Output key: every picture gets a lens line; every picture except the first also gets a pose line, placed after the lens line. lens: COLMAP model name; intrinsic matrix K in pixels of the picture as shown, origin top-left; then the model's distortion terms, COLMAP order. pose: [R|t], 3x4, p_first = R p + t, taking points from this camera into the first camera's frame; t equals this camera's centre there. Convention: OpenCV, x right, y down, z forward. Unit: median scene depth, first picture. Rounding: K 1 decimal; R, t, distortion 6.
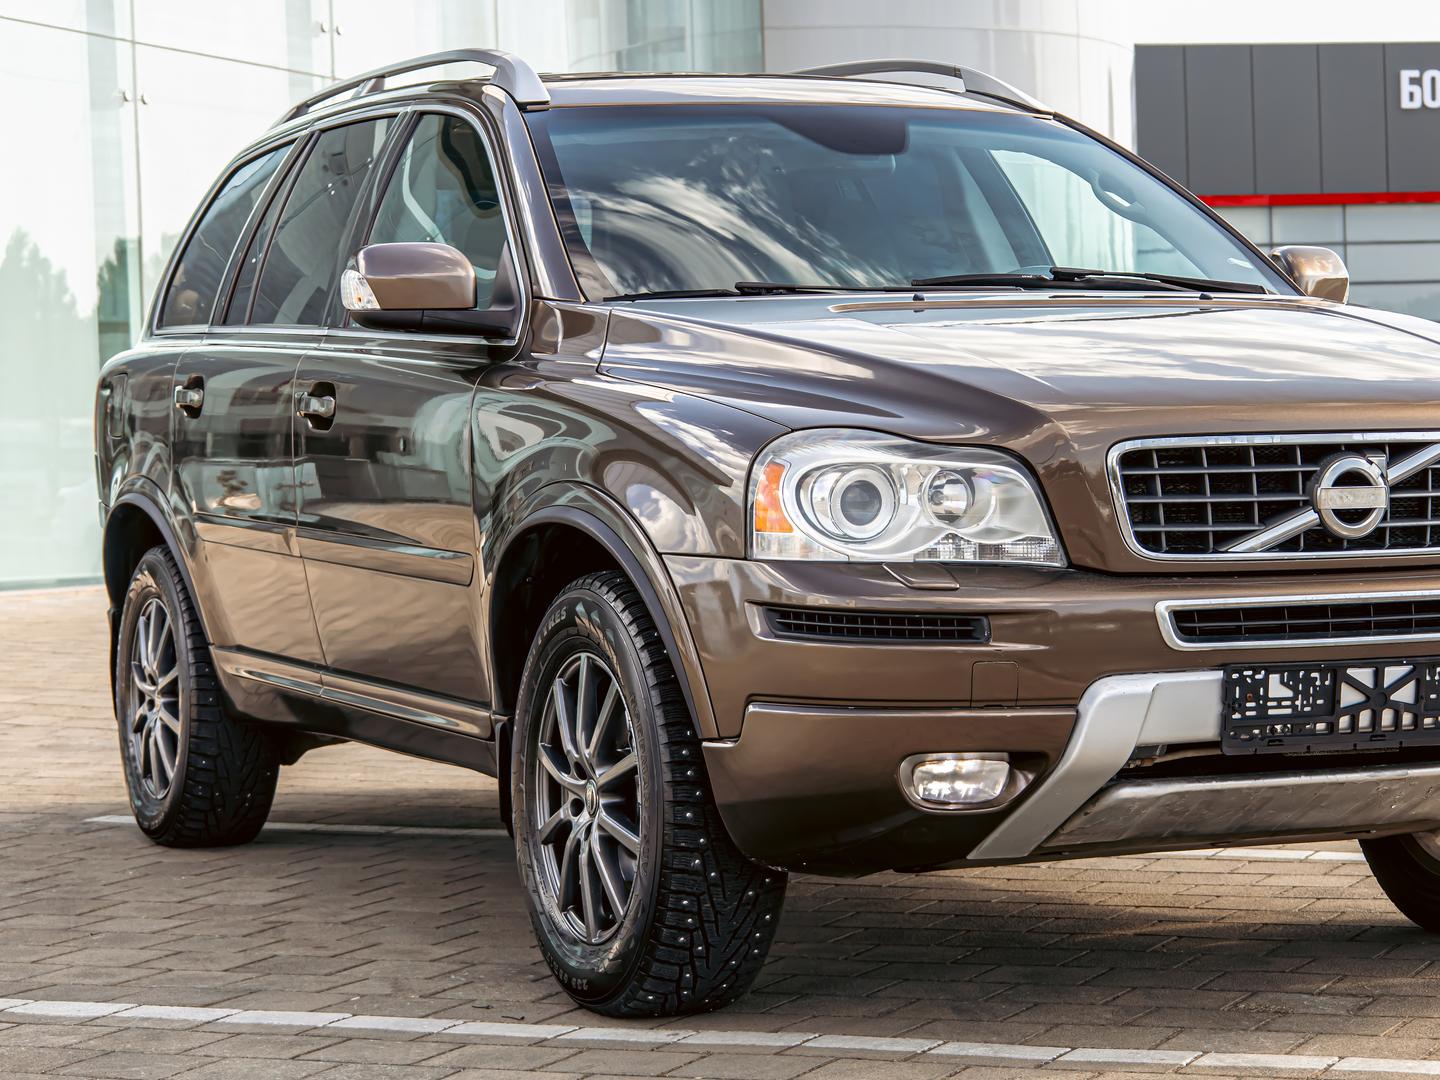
lens RADIAL K [[3993.6, 0, 720.1], [0, 3993.6, 539.9], [0, 0, 1]] dist [-0.058687, 0.000000]
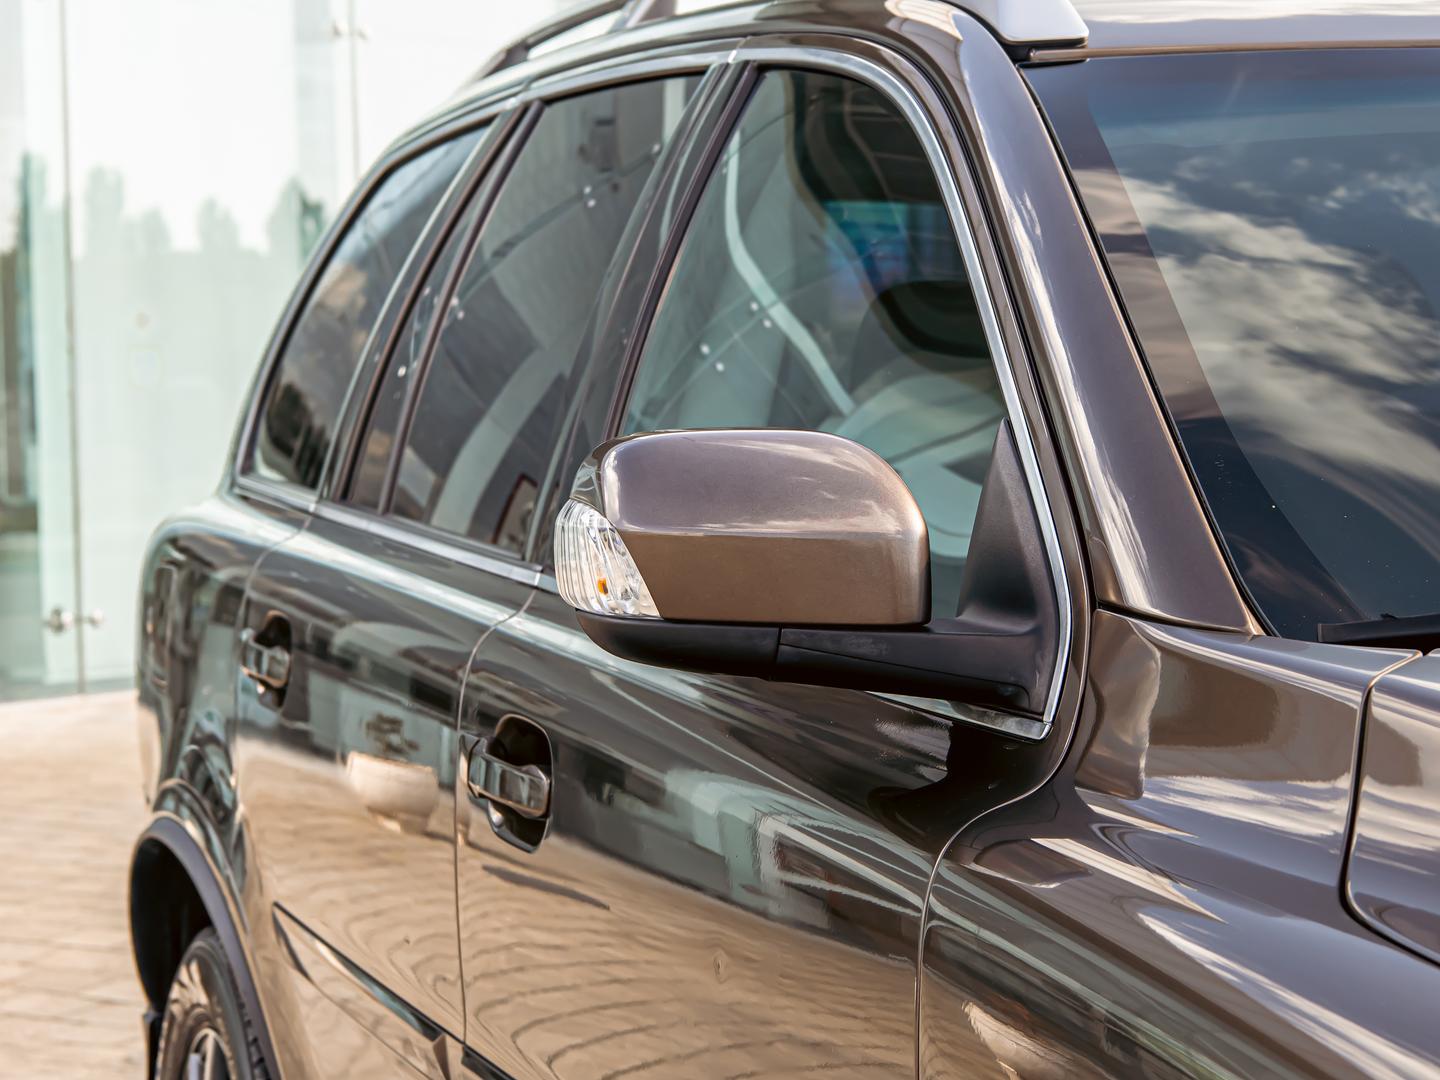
lens RADIAL K [[3993.6, 0, 720.3], [0, 3993.6, 539.1], [0, 0, 1]] dist [-0.058687, 0.000000]
pose [[0.996982, 0.018129, -0.075482, -0.053767], [-0.017059, 0.999745, 0.014795, -0.071410], [0.075731, -0.013463, 0.997037, 0.654831]]
